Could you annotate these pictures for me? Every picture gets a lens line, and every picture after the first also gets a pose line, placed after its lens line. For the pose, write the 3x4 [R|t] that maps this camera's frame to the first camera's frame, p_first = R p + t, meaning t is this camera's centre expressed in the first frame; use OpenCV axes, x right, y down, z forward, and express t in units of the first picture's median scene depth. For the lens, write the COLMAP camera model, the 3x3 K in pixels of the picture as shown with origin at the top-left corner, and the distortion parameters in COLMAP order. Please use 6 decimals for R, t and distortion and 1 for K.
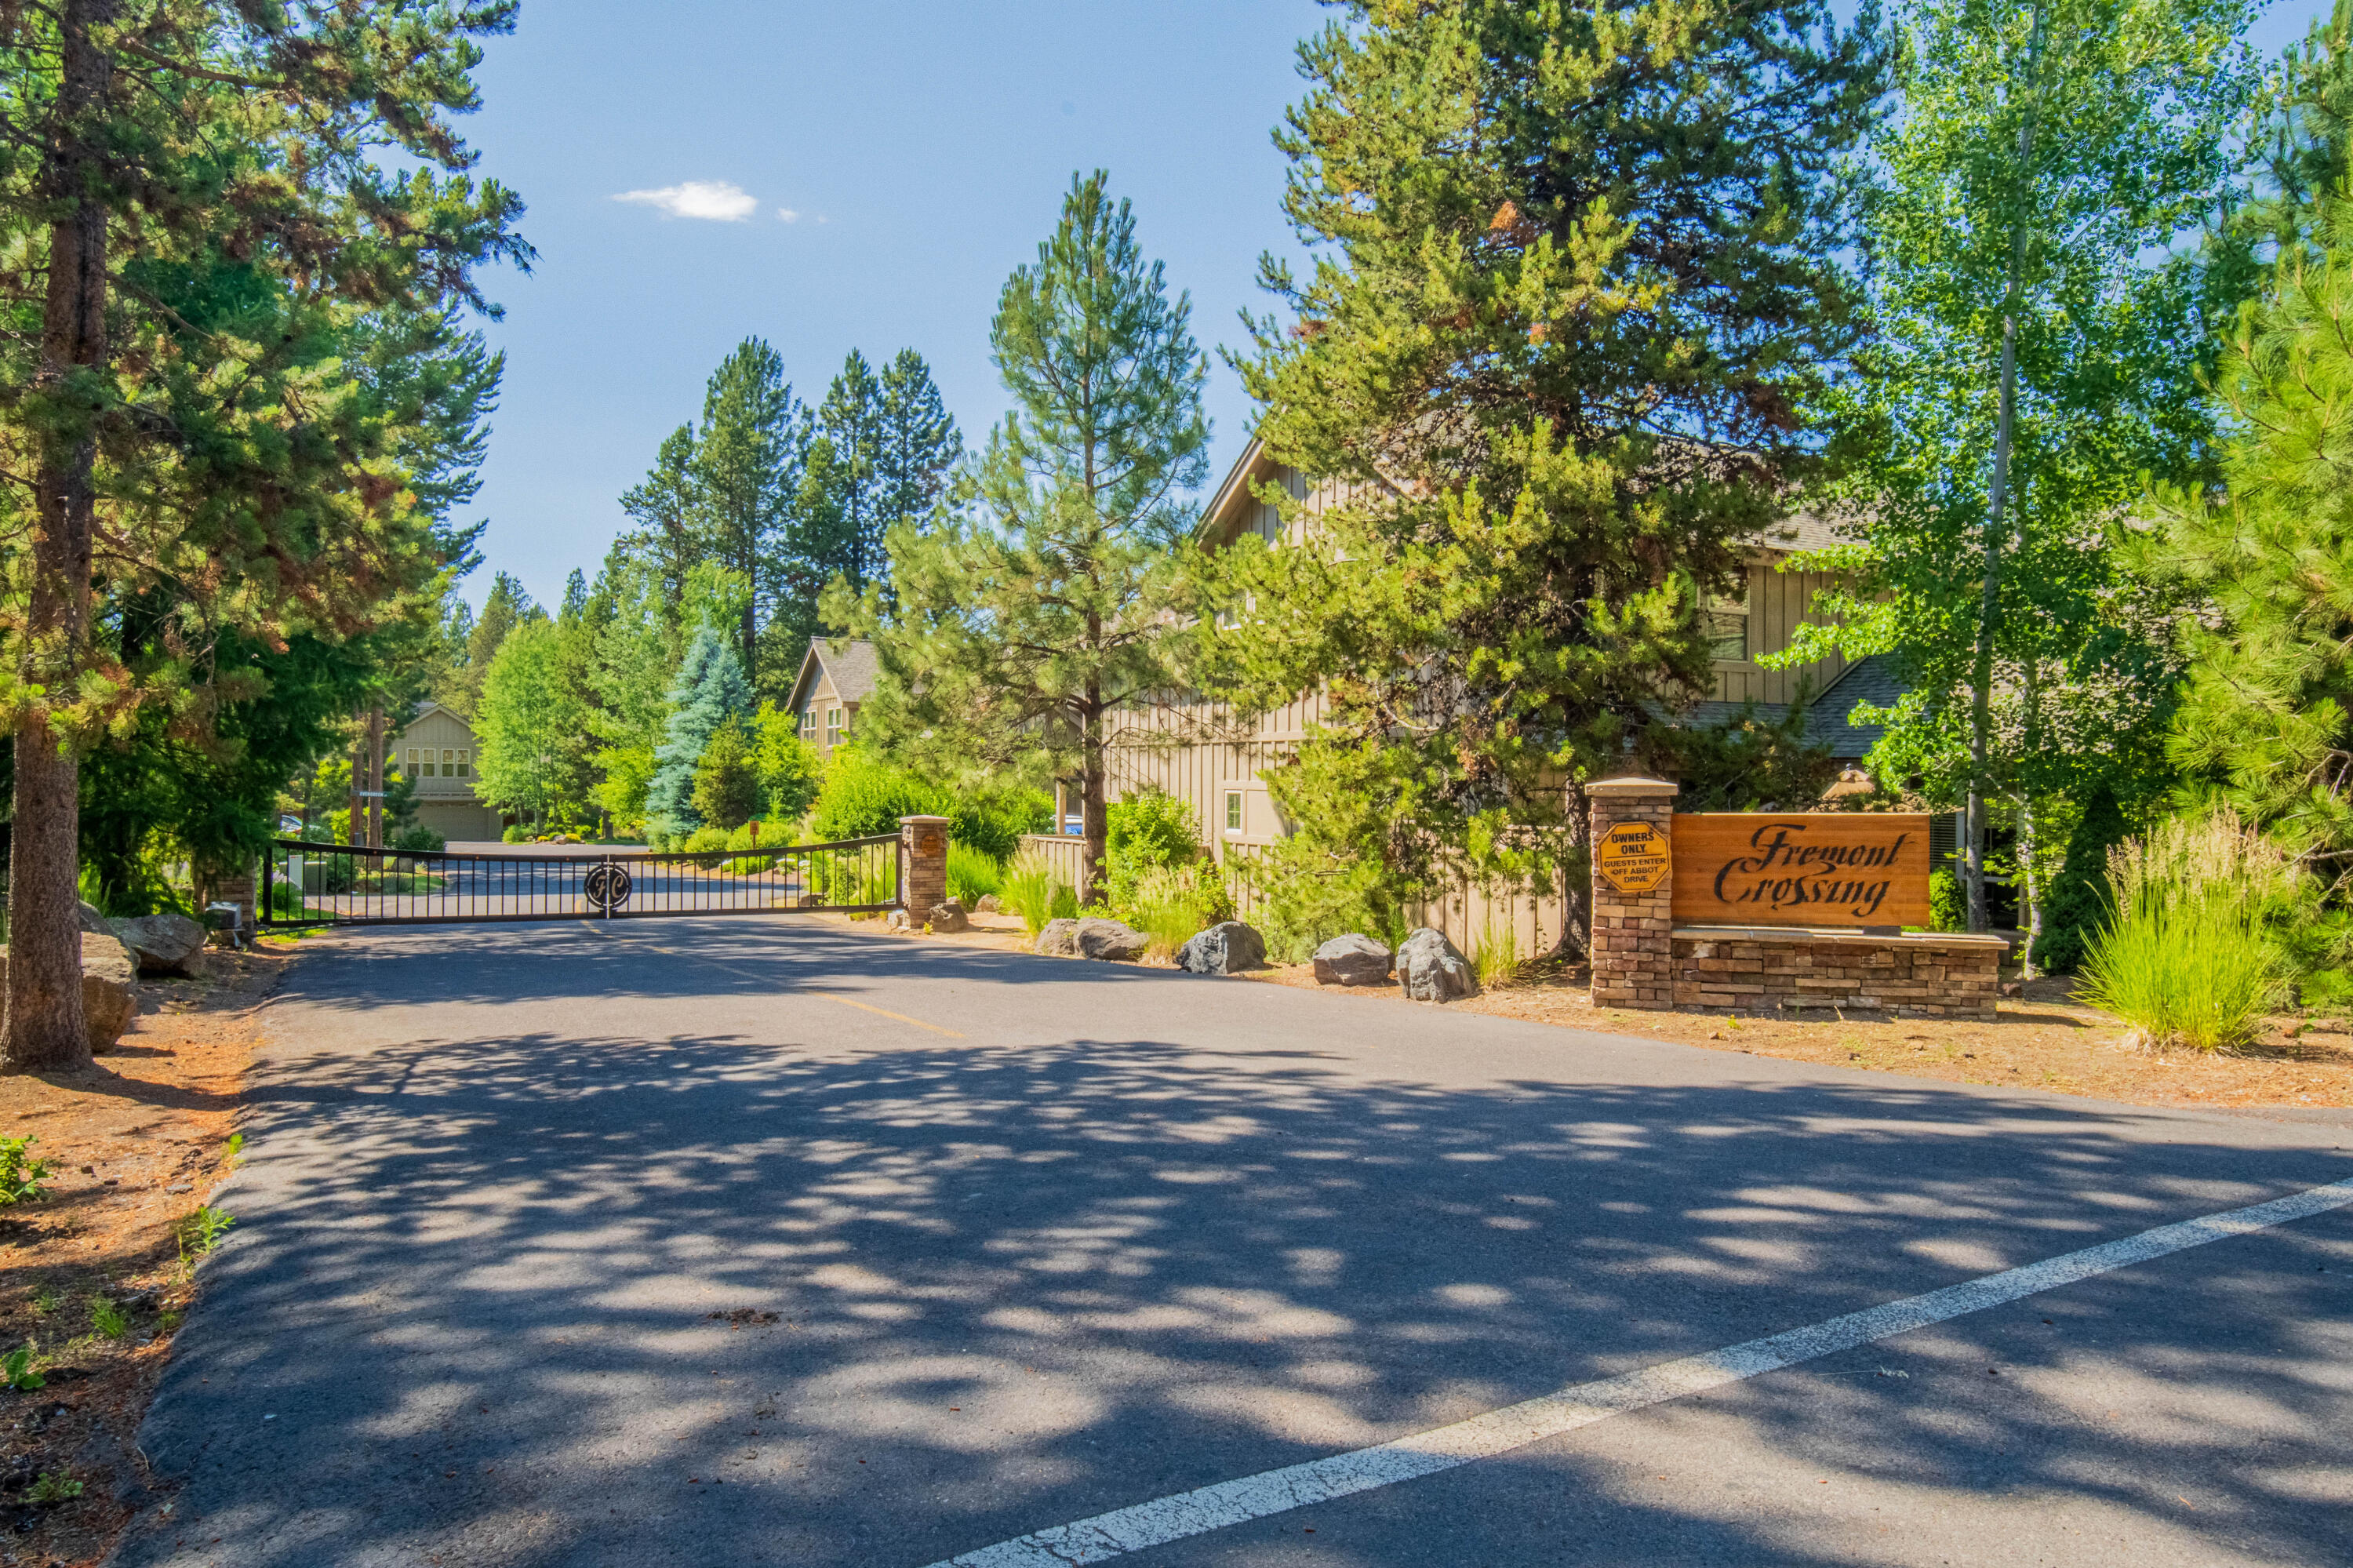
lens RADIAL K [[1593.6, 0, 1168.1], [0, 1593.6, 779.7], [0, 0, 1]] dist [-0.002918, 0.005132]
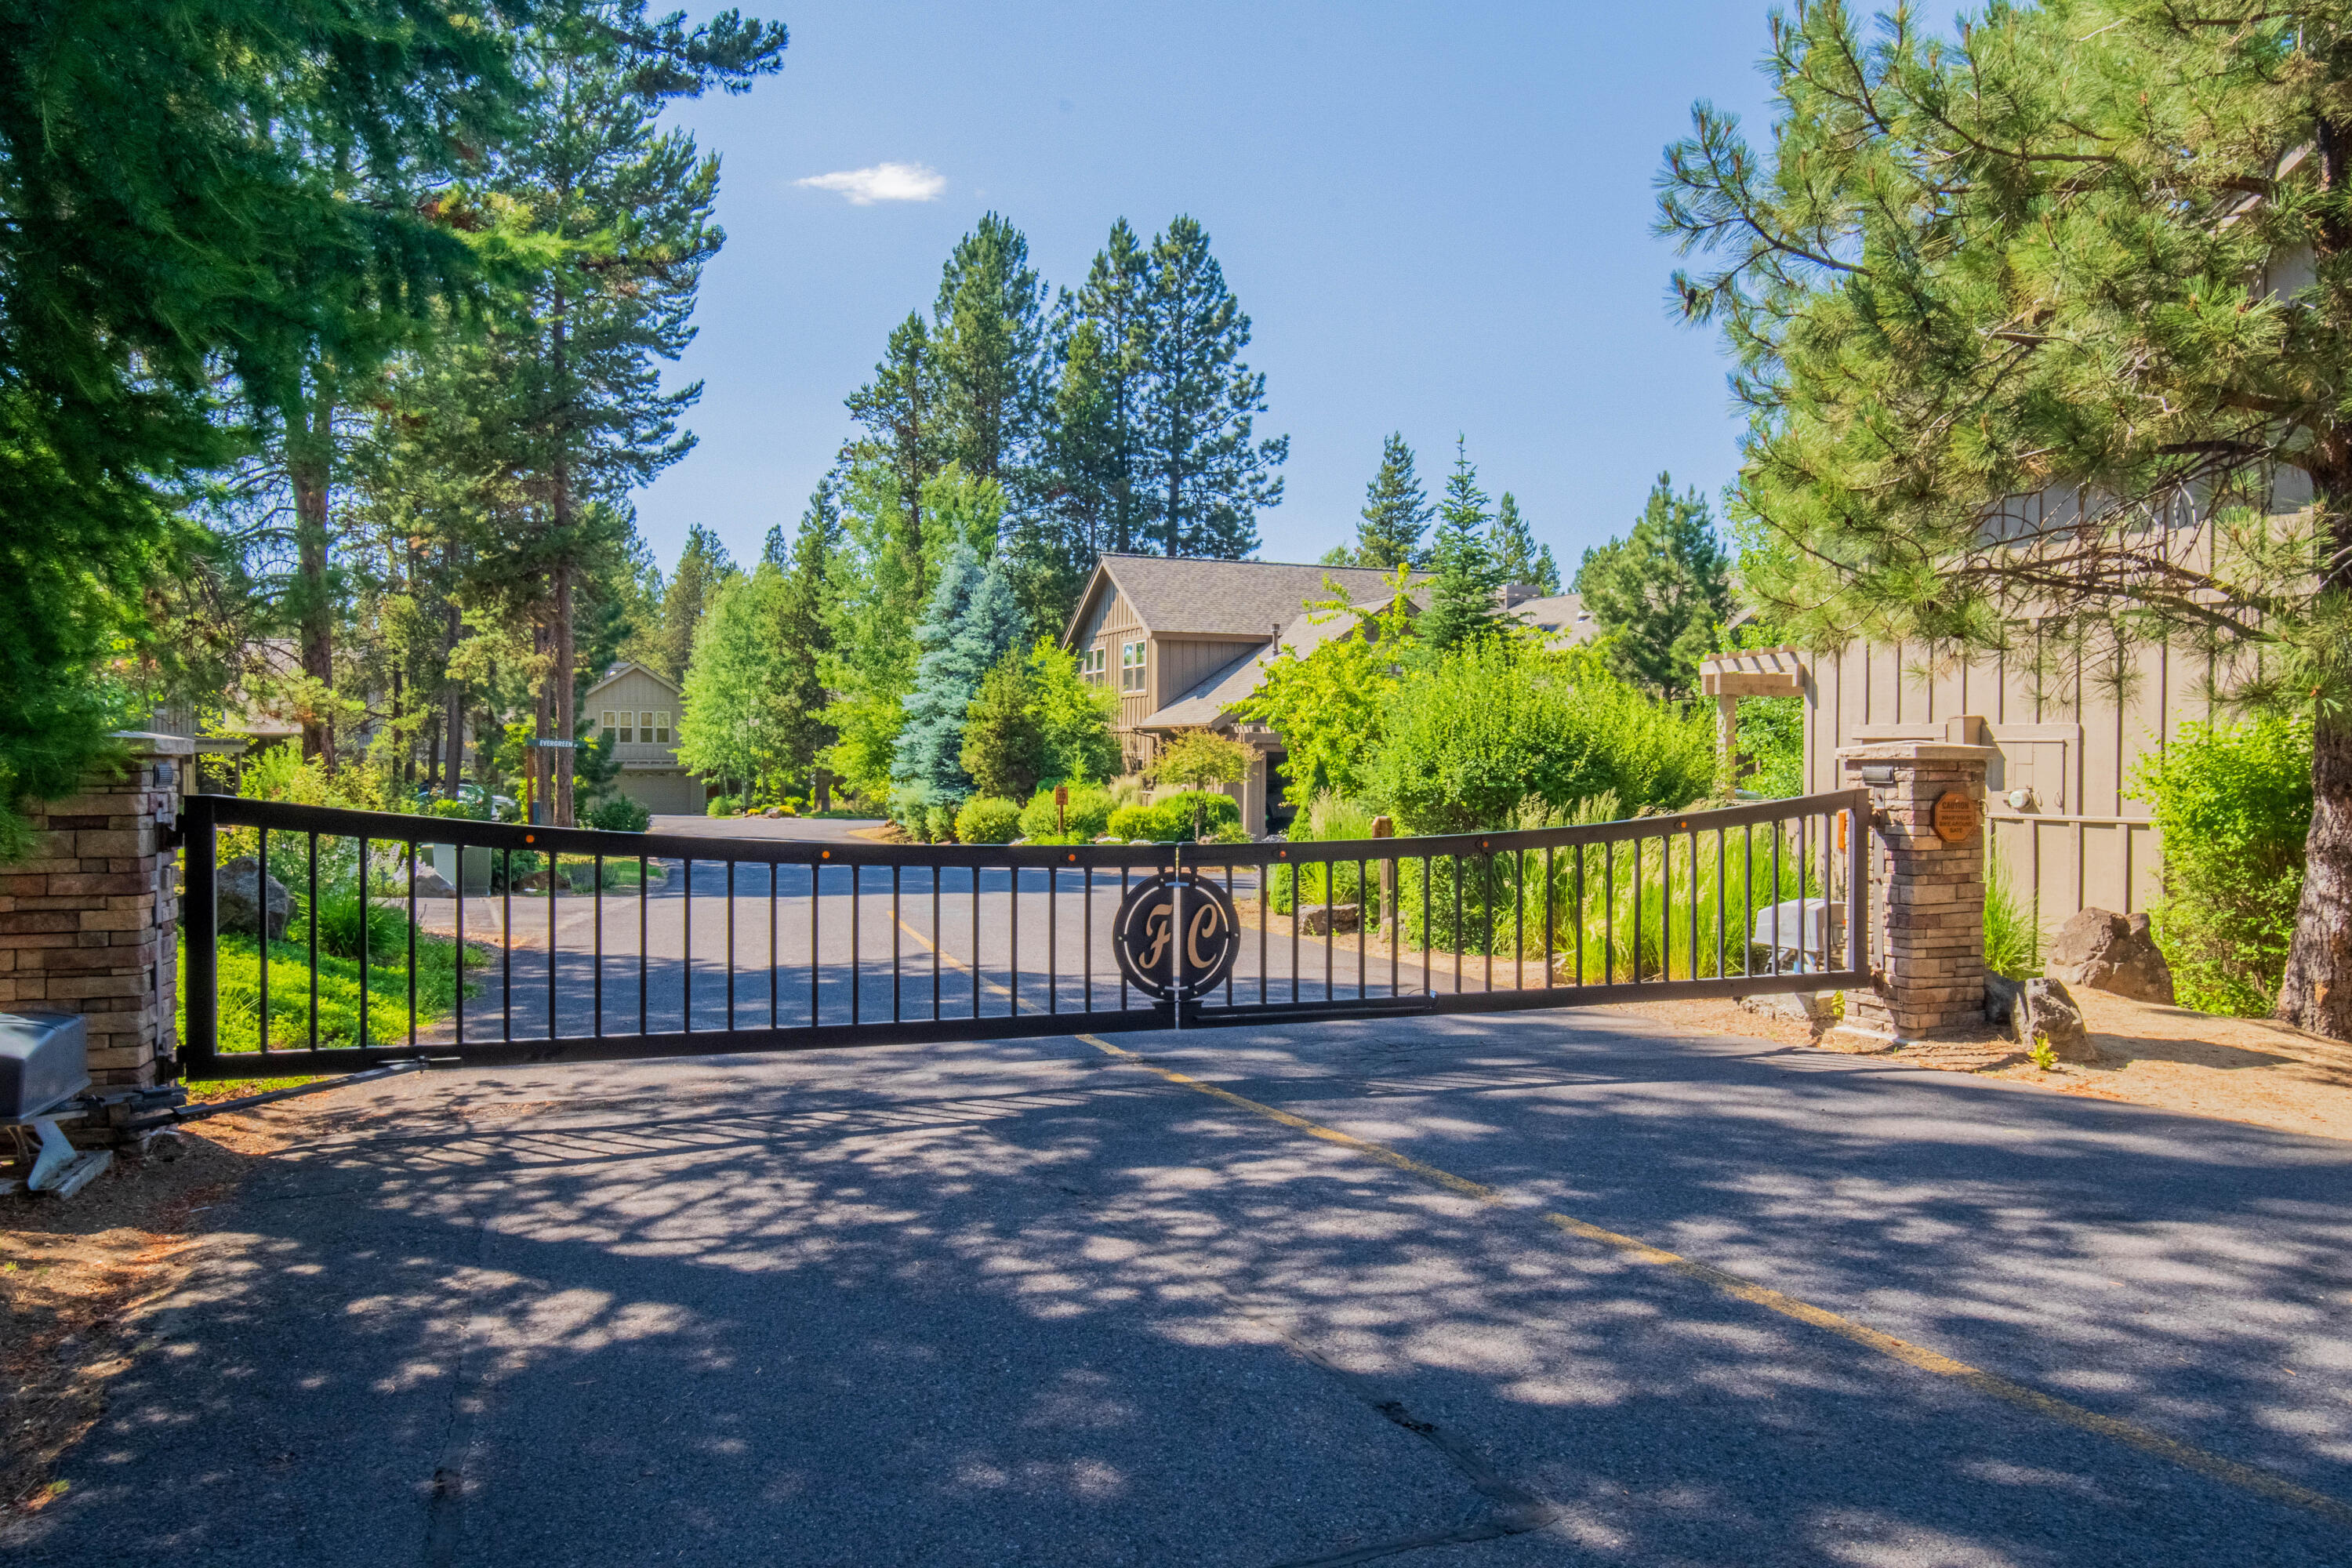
lens RADIAL K [[1674.0, 0, 1180.2], [0, 1674.0, 764.9], [0, 0, 1]] dist [0.052703, 0.001538]
pose [[0.993359, -0.001117, -0.115051, -0.097805], [0.002008, 0.999969, 0.007636, 0.008775], [0.115039, -0.007817, 0.993330, 0.203779]]
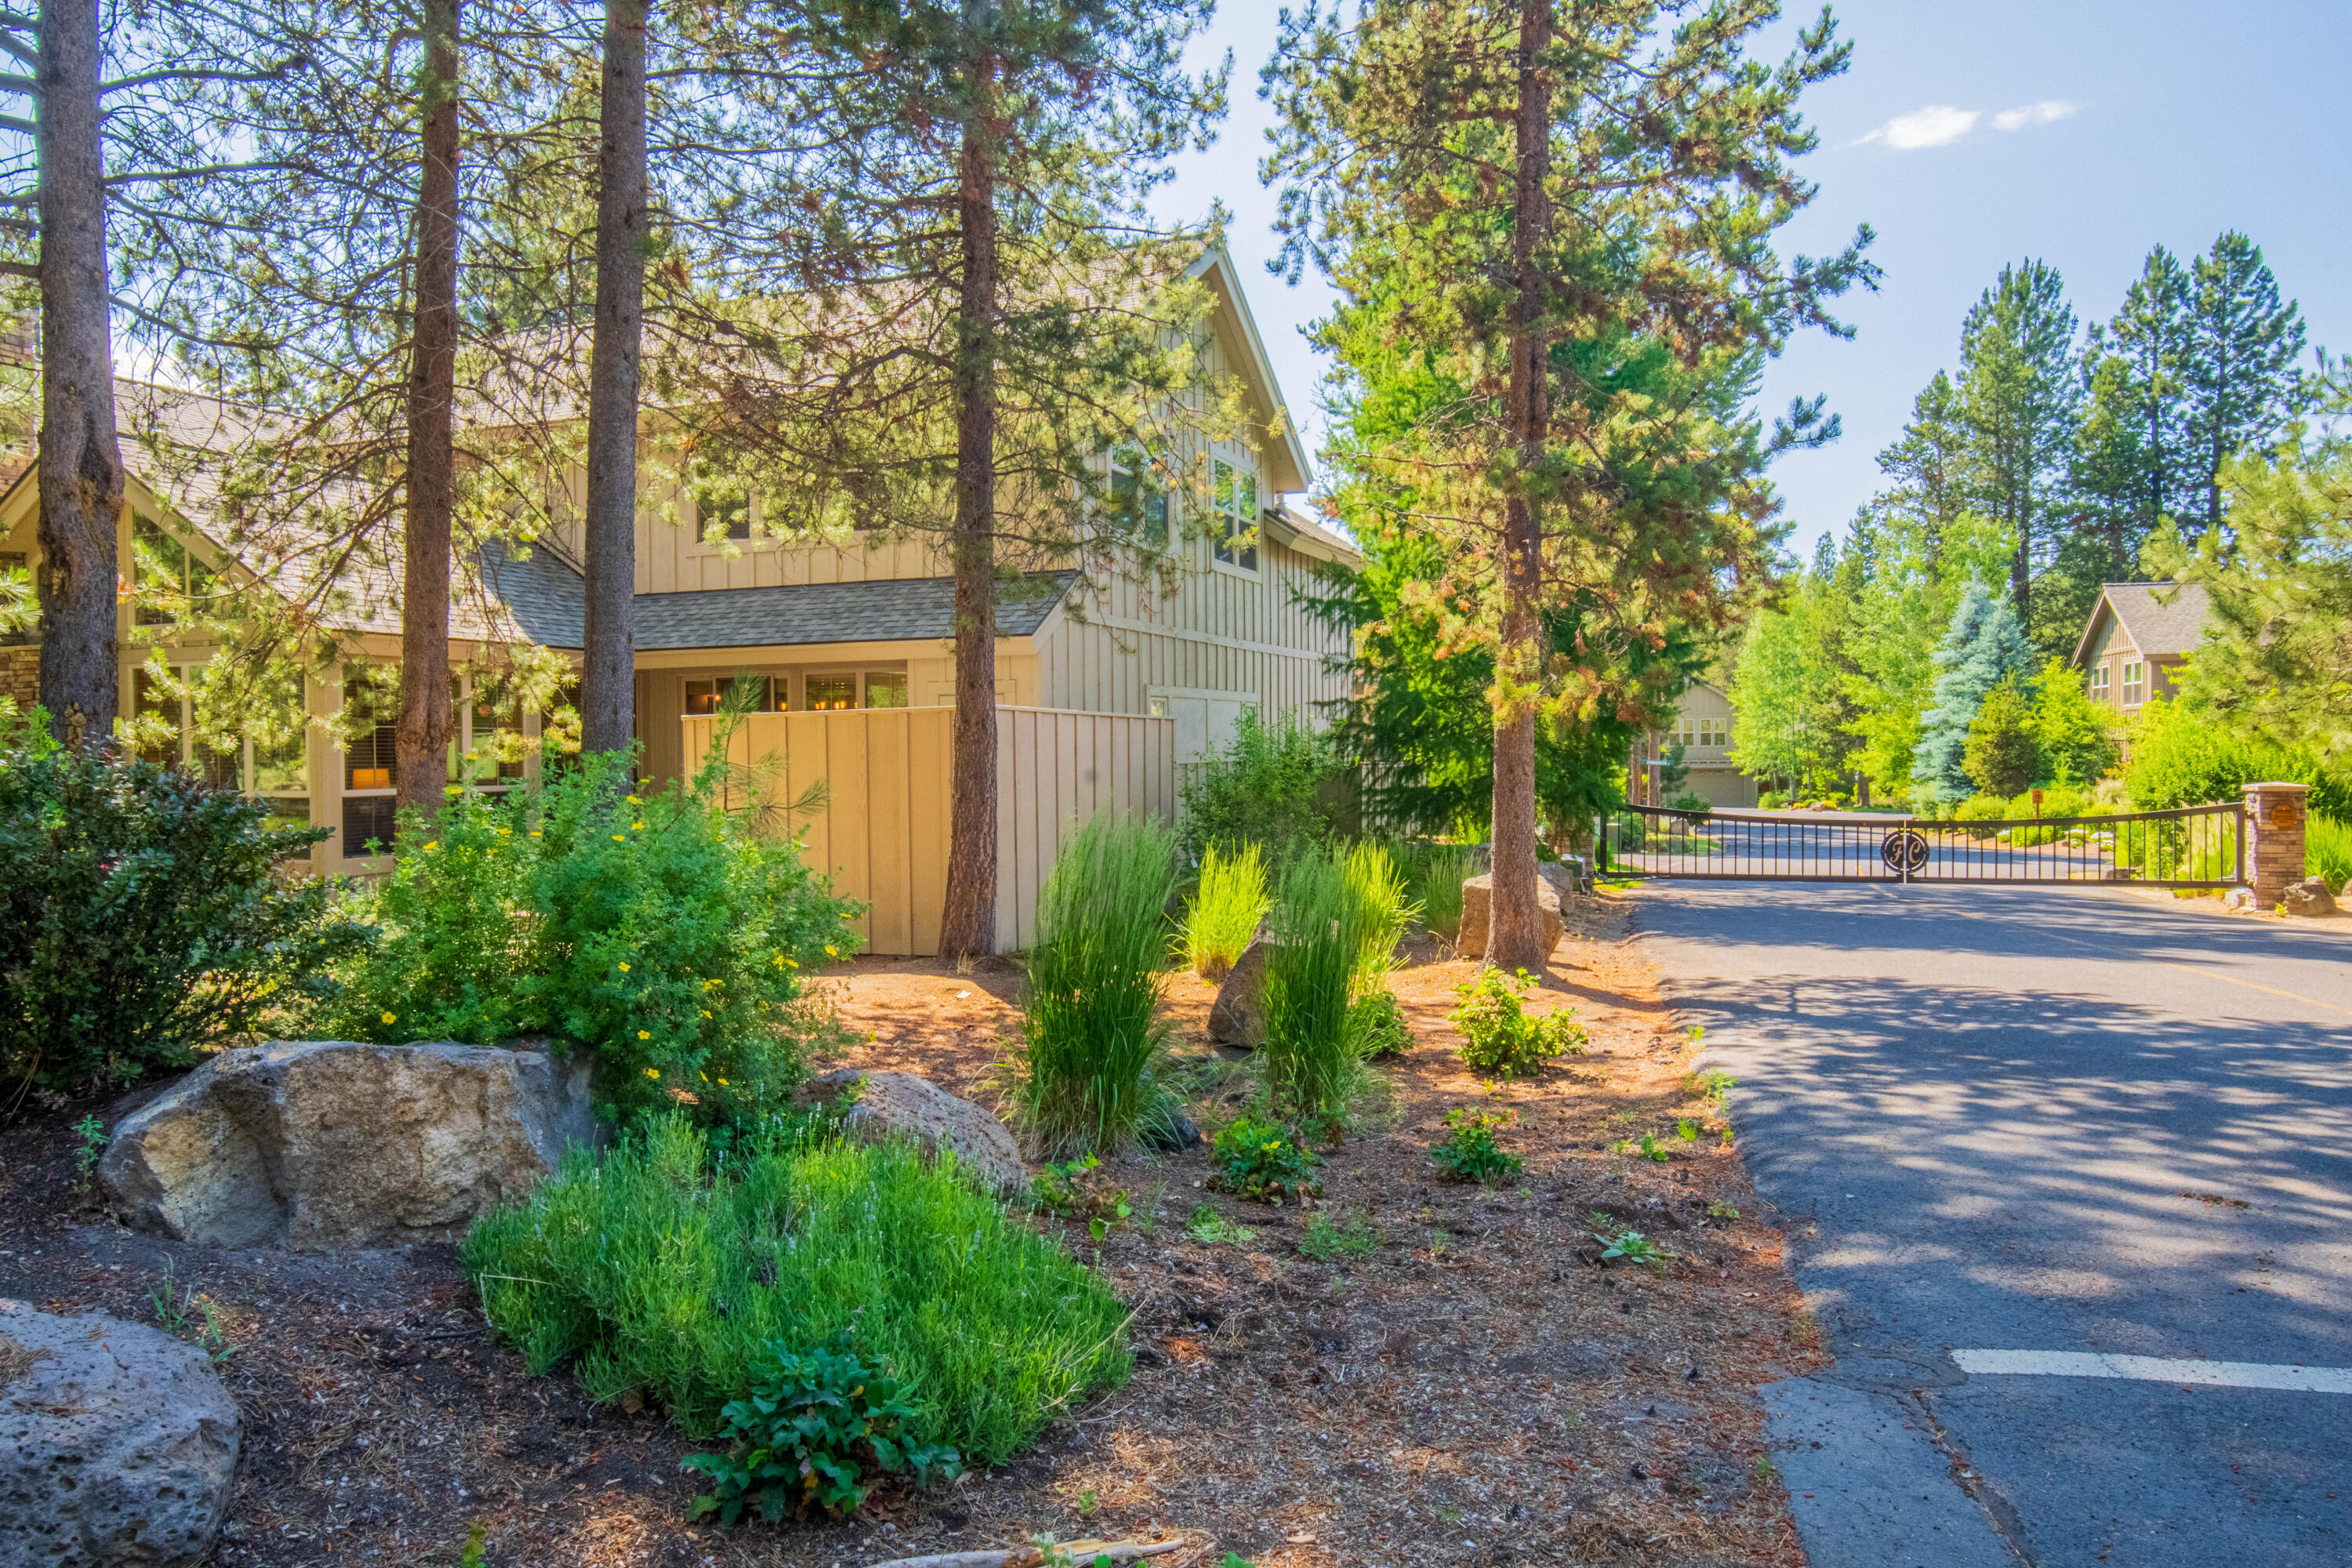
lens RADIAL K [[1592.8, 0, 1167.6], [0, 1592.8, 779.7], [0, 0, 1]] dist [-0.002918, 0.005132]
pose [[0.734072, -0.000507, -0.679072, -0.001554], [0.014528, 0.999783, 0.014958, -0.000368], [0.678916, -0.020846, 0.733920, -0.021268]]
